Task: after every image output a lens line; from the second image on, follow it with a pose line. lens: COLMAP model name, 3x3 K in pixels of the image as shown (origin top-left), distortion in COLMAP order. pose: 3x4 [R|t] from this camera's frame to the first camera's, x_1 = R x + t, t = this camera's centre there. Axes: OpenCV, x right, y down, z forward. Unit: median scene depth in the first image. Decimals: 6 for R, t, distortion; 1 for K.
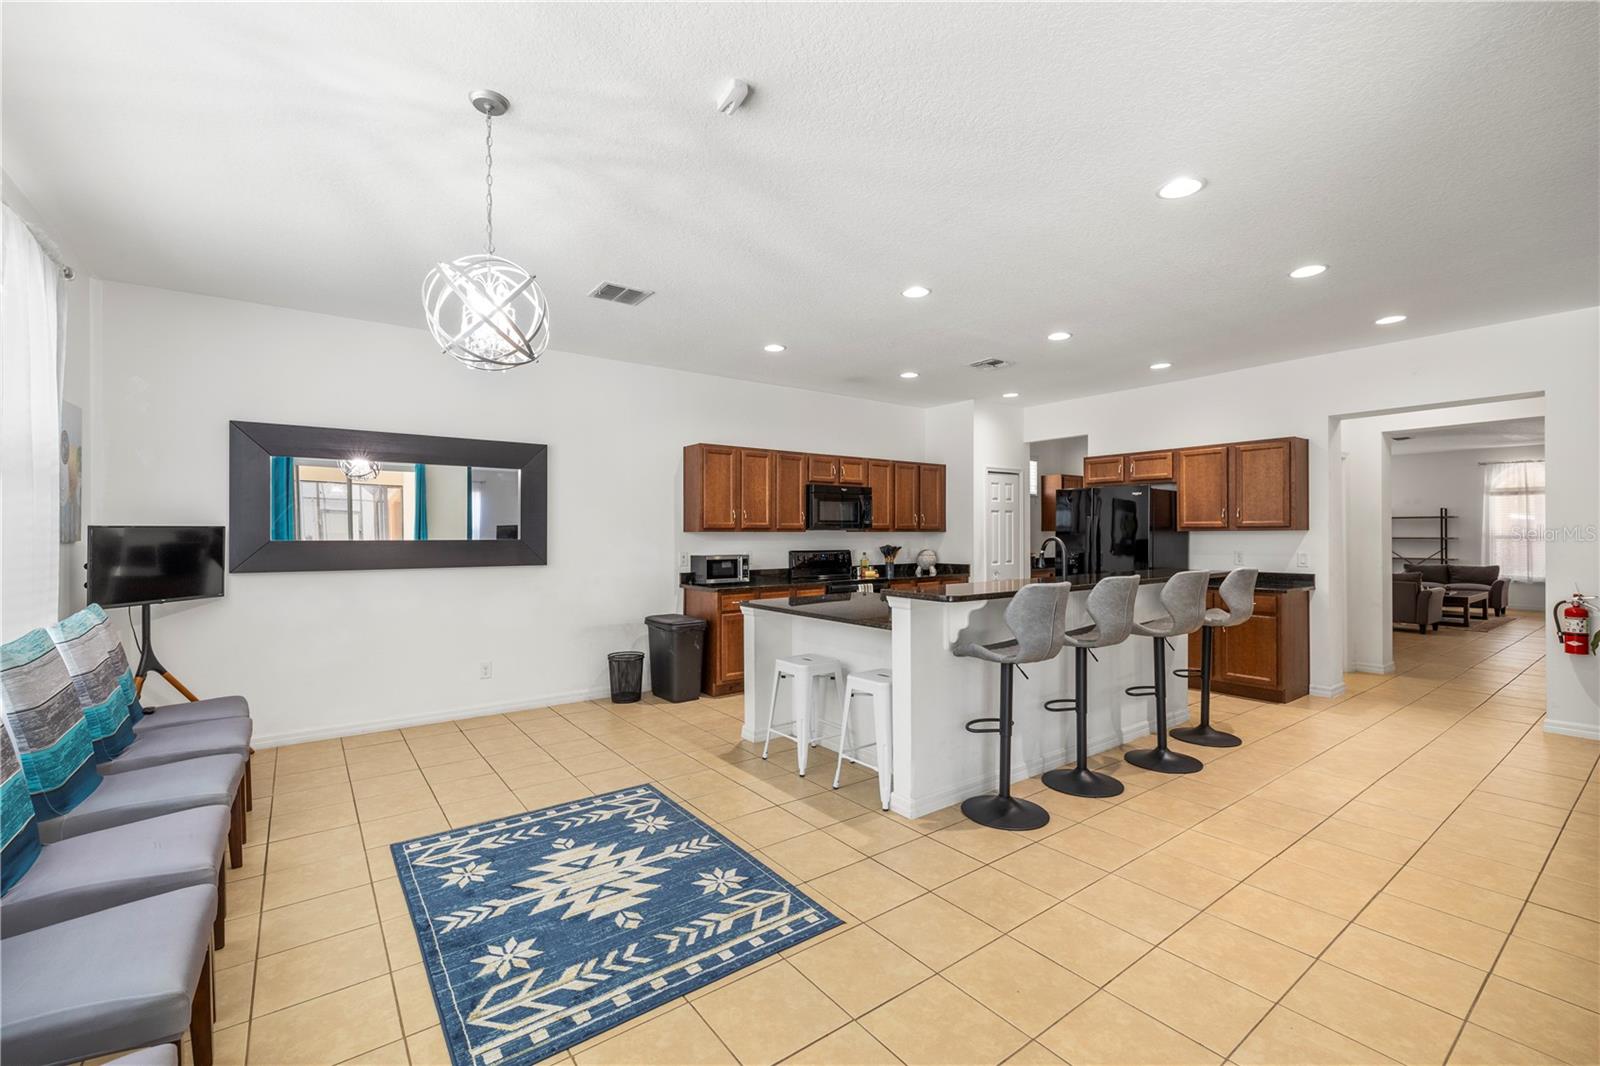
lens RADIAL K [[680.7, 0, 802.9], [0, 680.7, 530.4], [0, 0, 1]] dist [0.005003, -0.000282]
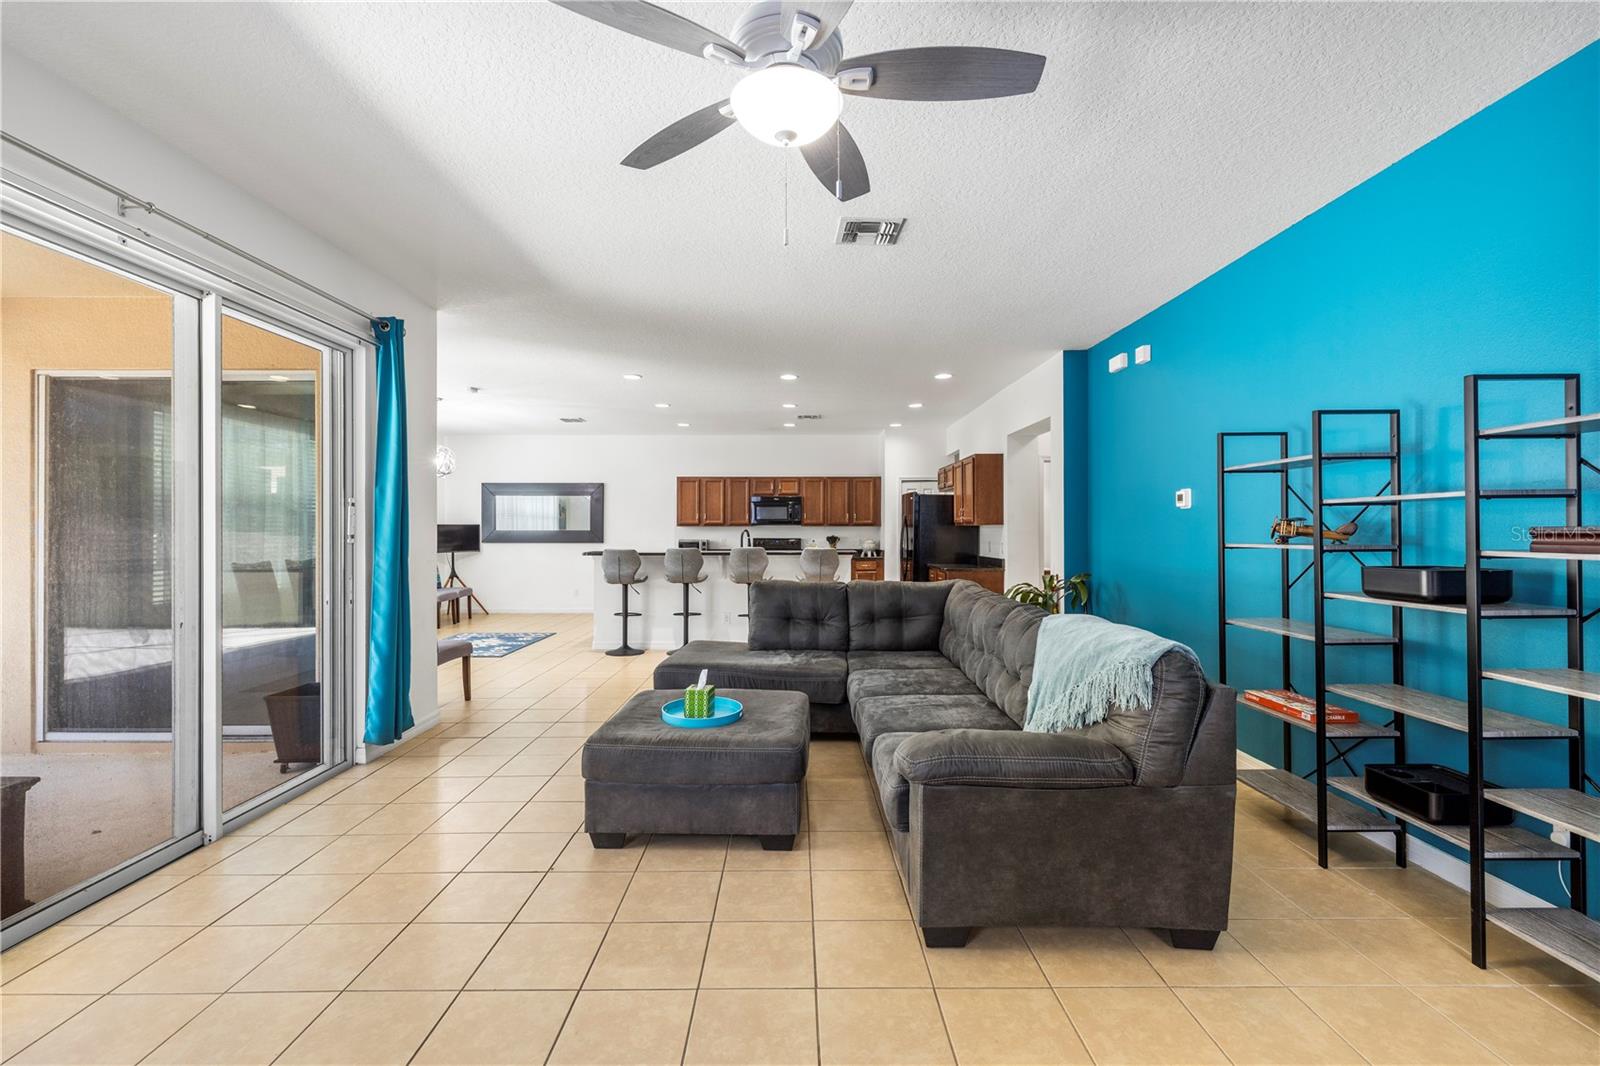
lens RADIAL K [[680.7, 0, 805.2], [0, 680.7, 524.9], [0, 0, 1]] dist [0.005003, -0.000282]
pose [[0.804338, -0.002280, -0.594167, 1.405357], [0.001381, 0.999997, -0.001968, 0.003066], [0.594170, 0.000762, 0.804339, -0.282876]]
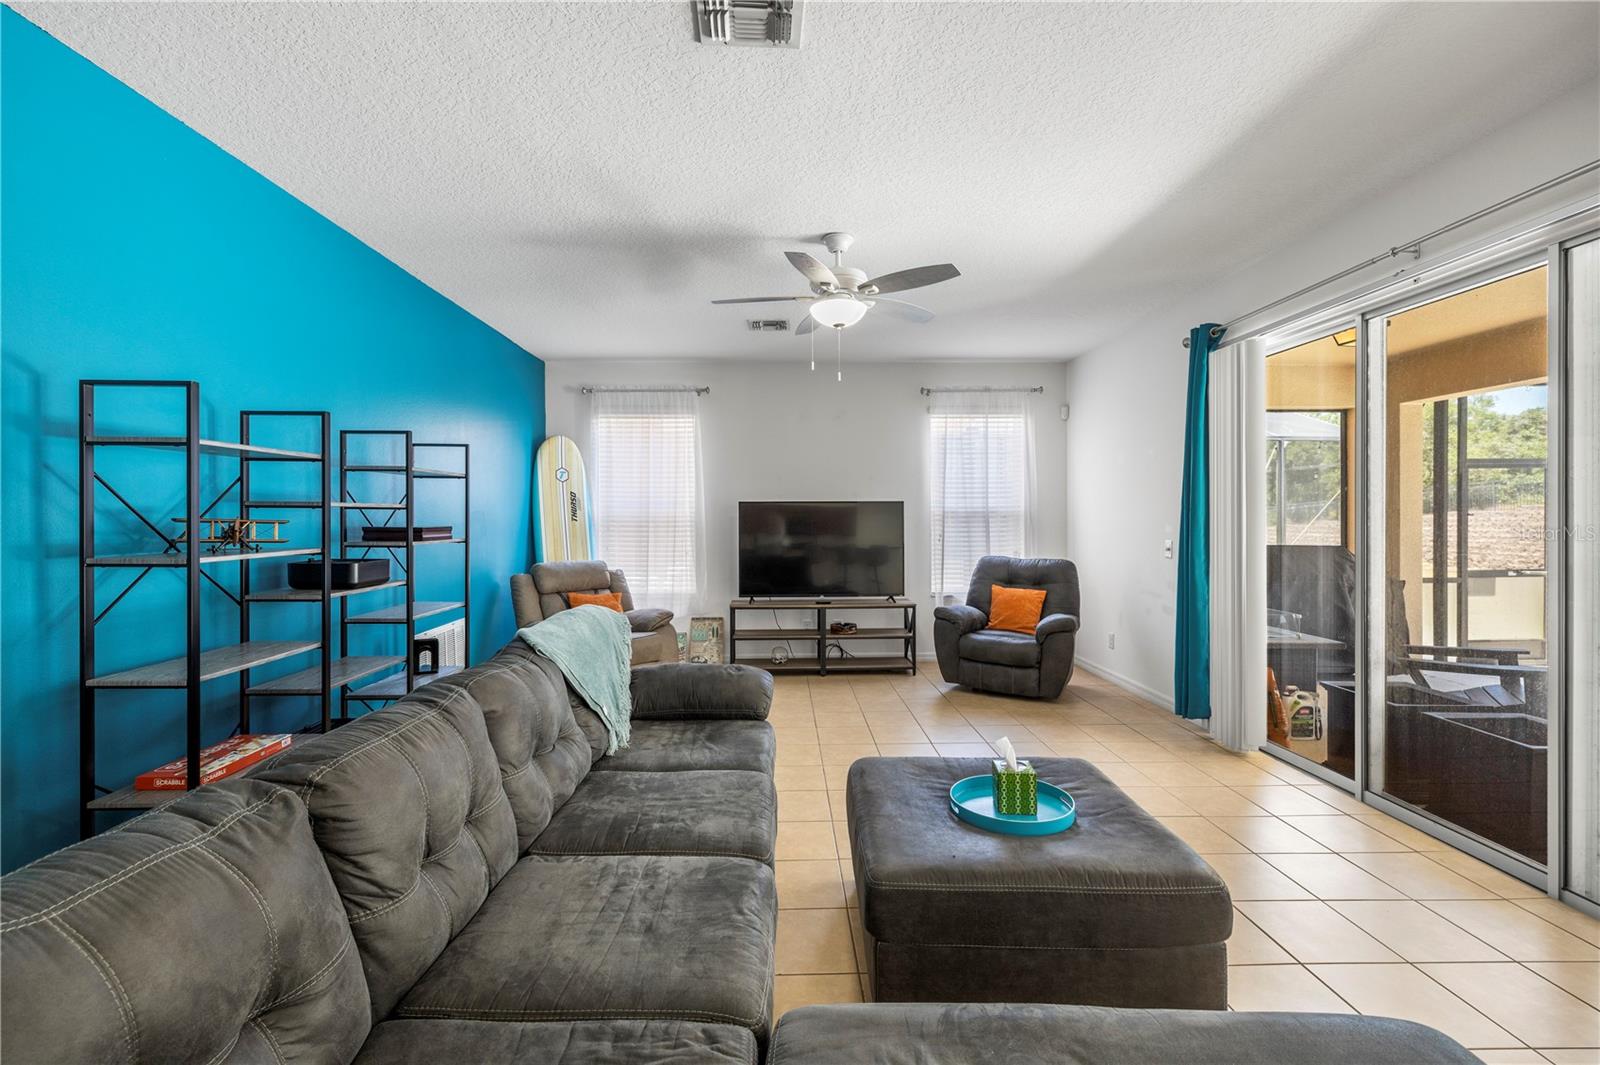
lens RADIAL K [[680.7, 0, 795.7], [0, 680.7, 522.6], [0, 0, 1]] dist [0.005003, -0.000282]
pose [[-0.808251, 0.000589, 0.588838, 0.772317], [0.002776, 0.999992, 0.002810, -0.002448], [-0.588832, 0.003906, -0.808246, 0.645473]]
